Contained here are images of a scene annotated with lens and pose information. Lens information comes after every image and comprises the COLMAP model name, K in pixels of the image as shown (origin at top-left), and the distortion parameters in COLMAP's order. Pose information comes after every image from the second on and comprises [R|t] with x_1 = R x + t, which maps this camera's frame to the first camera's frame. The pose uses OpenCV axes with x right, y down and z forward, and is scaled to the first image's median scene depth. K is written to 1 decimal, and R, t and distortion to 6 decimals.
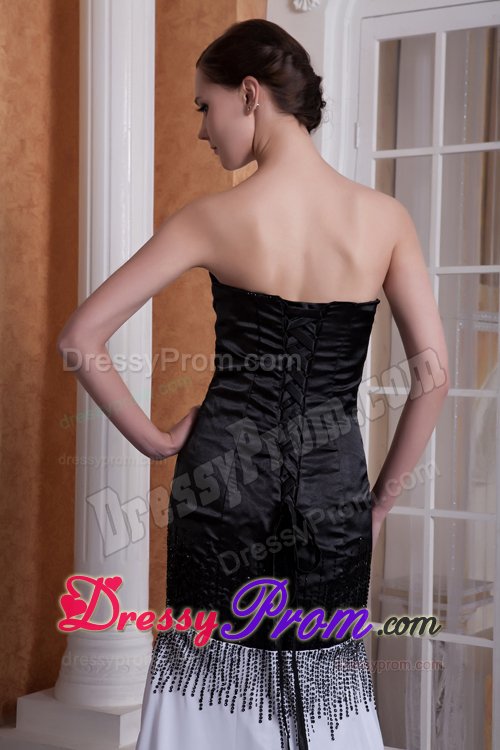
lens RADIAL K [[1418.6, 0, 250.0], [0, 1418.6, 375.0], [0, 0, 1]] dist [0.182794, 0.120714]
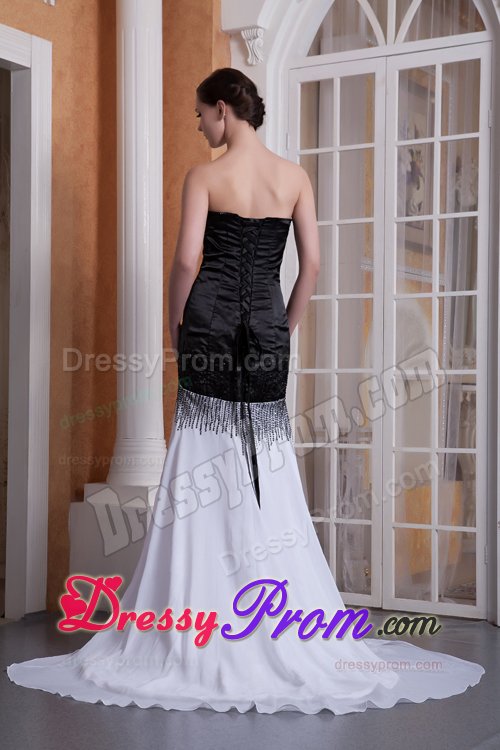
lens RADIAL K [[1356.7, 0, 250.0], [0, 1356.7, 375.0], [0, 0, 1]] dist [0.148498, 0.097388]
pose [[0.999712, -0.013632, 0.019730, -0.002578], [0.014111, 0.999604, -0.024334, 0.198124], [-0.019390, 0.024605, 0.999509, -0.790893]]
